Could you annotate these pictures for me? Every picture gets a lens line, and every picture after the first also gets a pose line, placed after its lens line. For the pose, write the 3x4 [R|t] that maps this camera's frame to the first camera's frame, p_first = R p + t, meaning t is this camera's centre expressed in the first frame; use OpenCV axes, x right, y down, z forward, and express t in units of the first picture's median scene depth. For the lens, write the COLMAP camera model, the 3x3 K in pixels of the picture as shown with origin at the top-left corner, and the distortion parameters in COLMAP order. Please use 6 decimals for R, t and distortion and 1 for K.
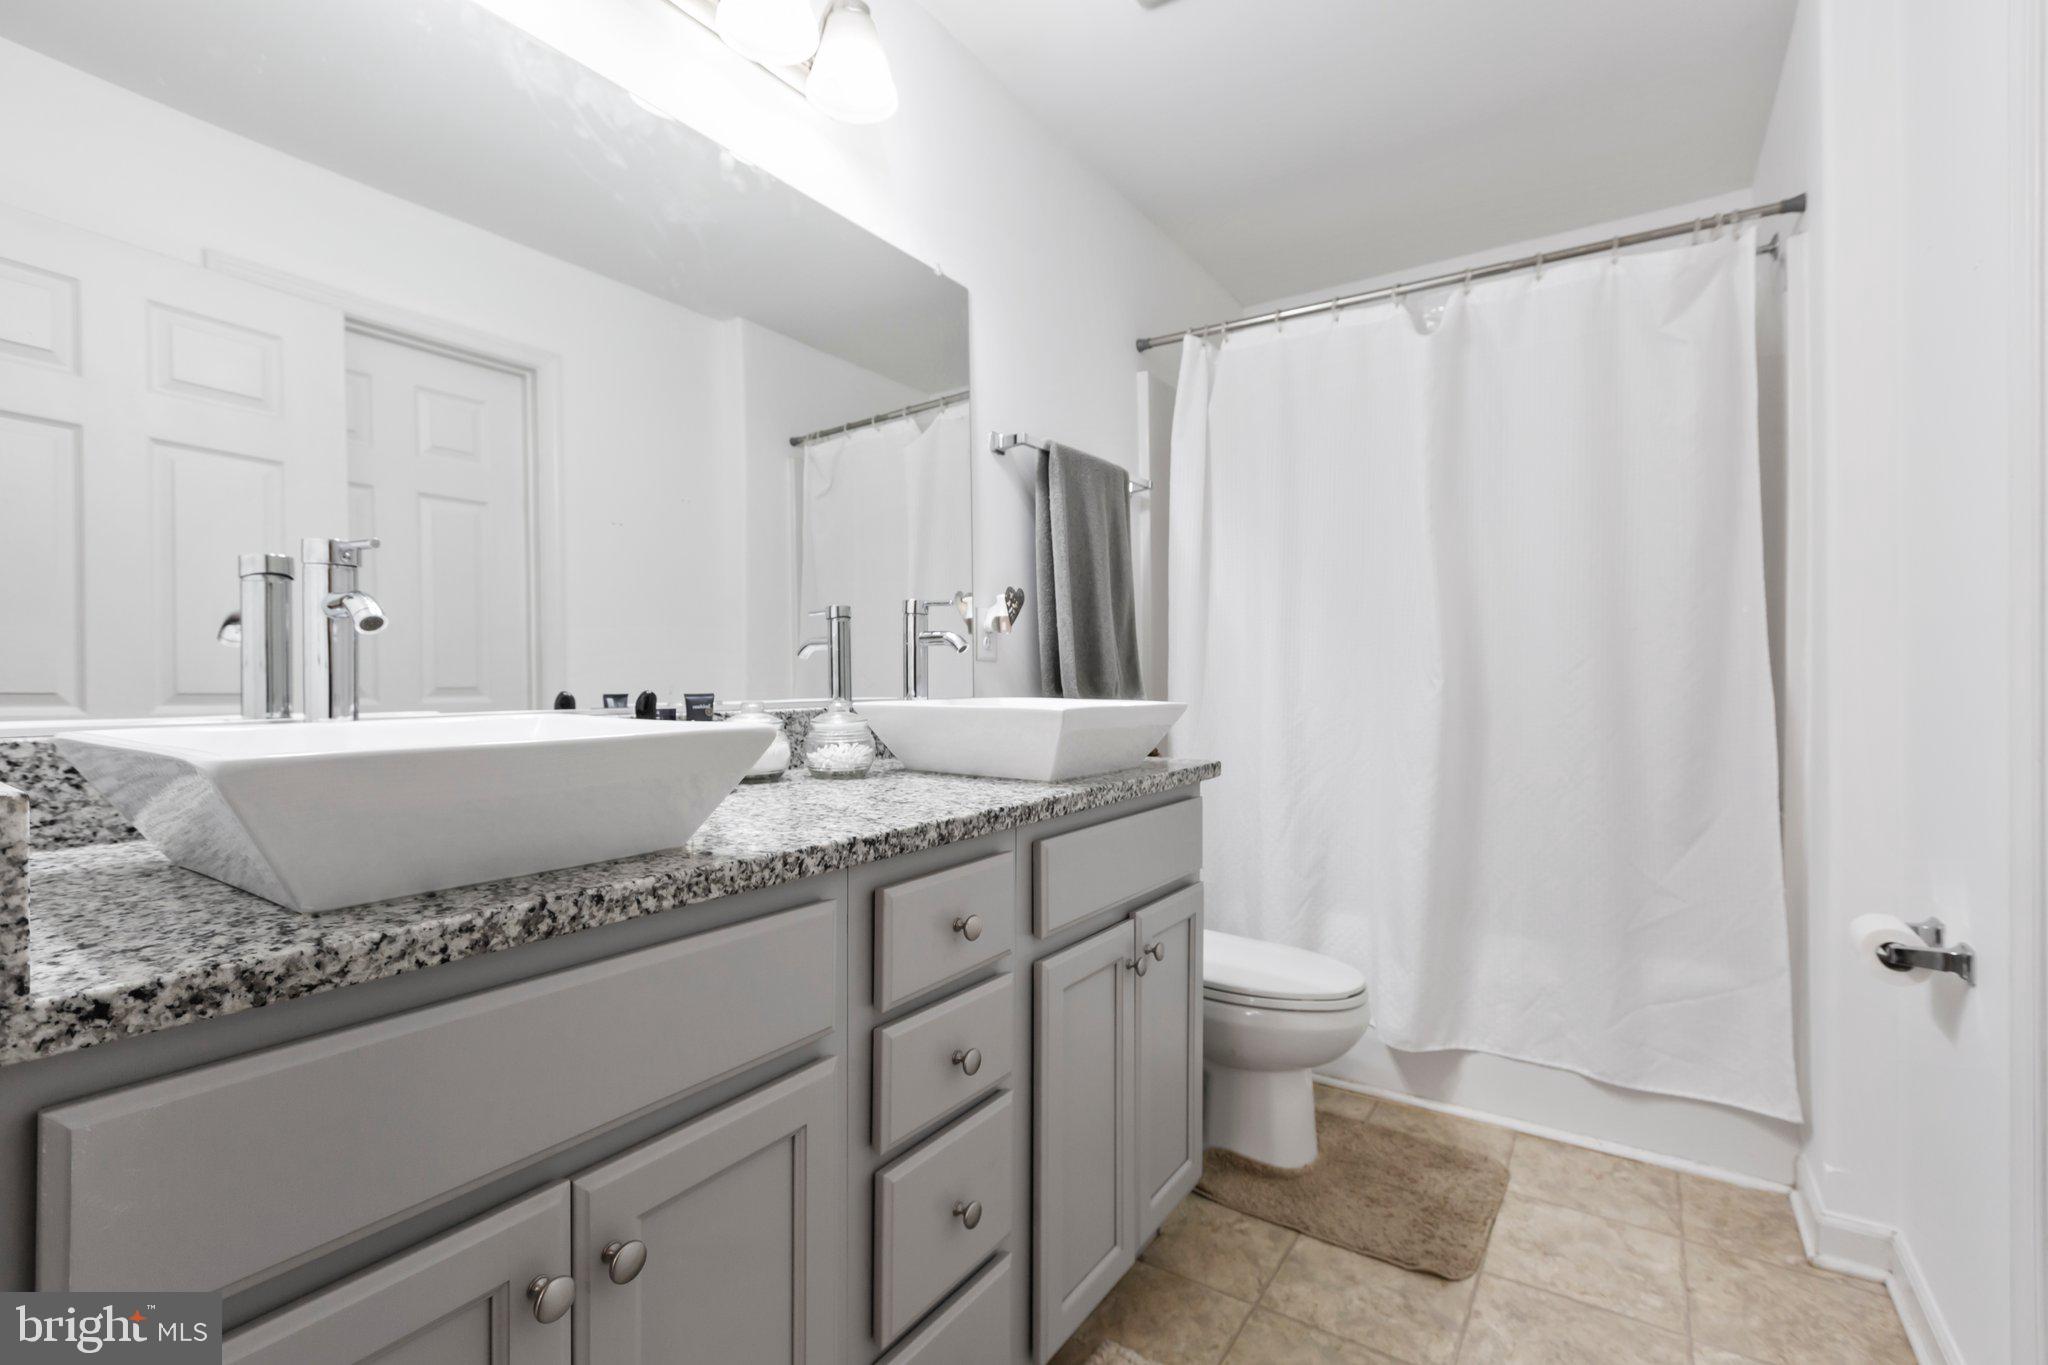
lens RADIAL K [[904.9, 0, 1026.6], [0, 904.9, 665.1], [0, 0, 1]] dist [-0.000769, -0.000205]
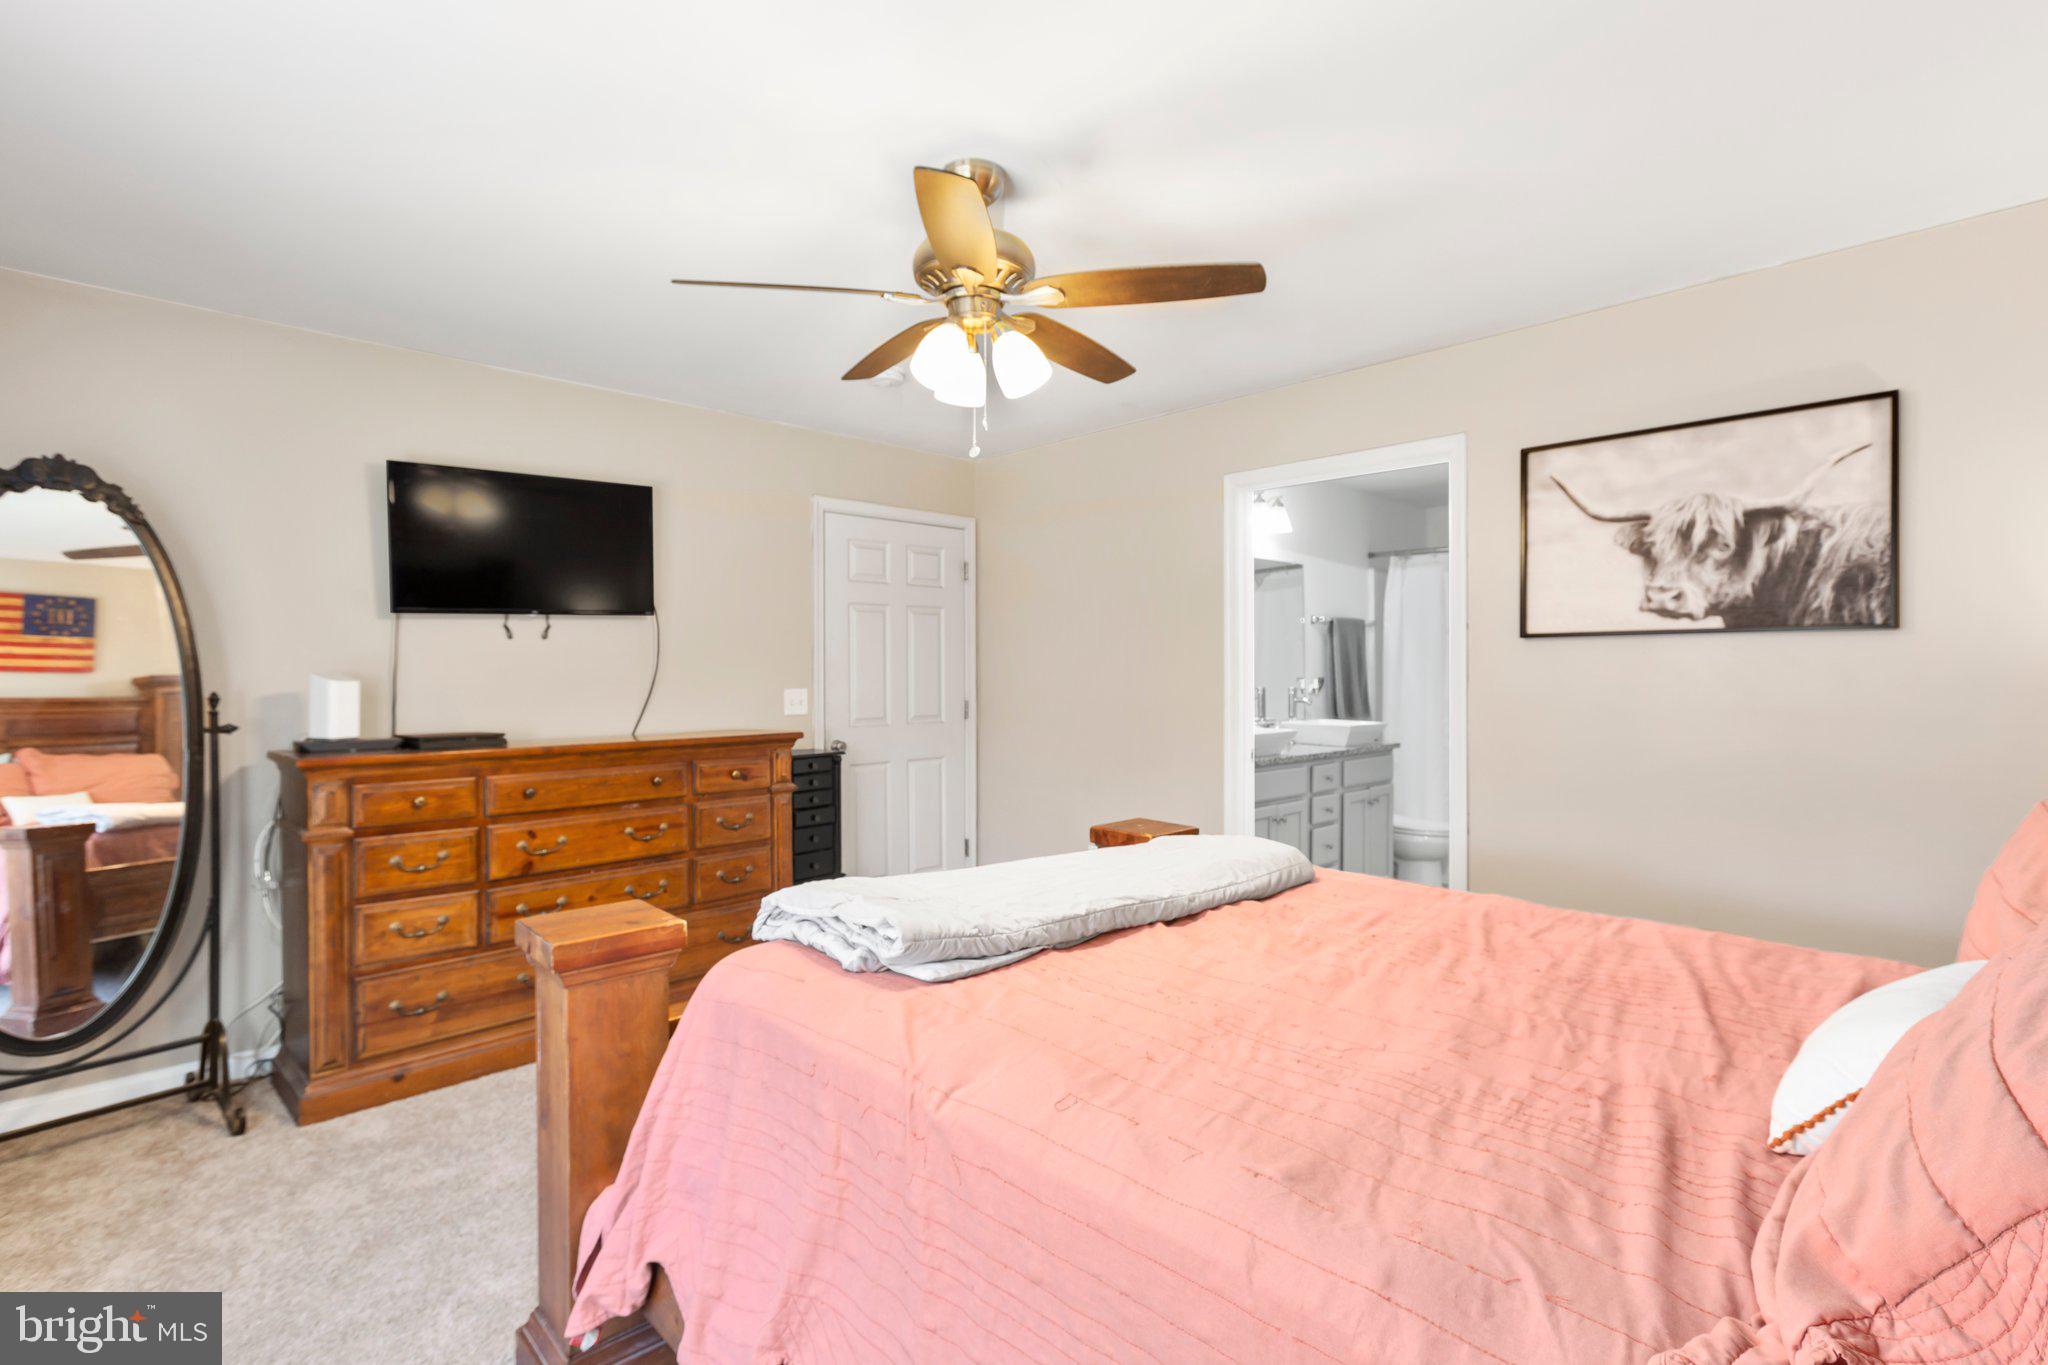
lens RADIAL K [[904.9, 0, 1026.6], [0, 904.9, 665.1], [0, 0, 1]] dist [-0.000769, -0.000205]
pose [[0.975685, 0.008879, -0.218998, -0.301196], [-0.008320, 0.999959, 0.003476, -0.133776], [0.219020, -0.001569, 0.975719, -1.946925]]
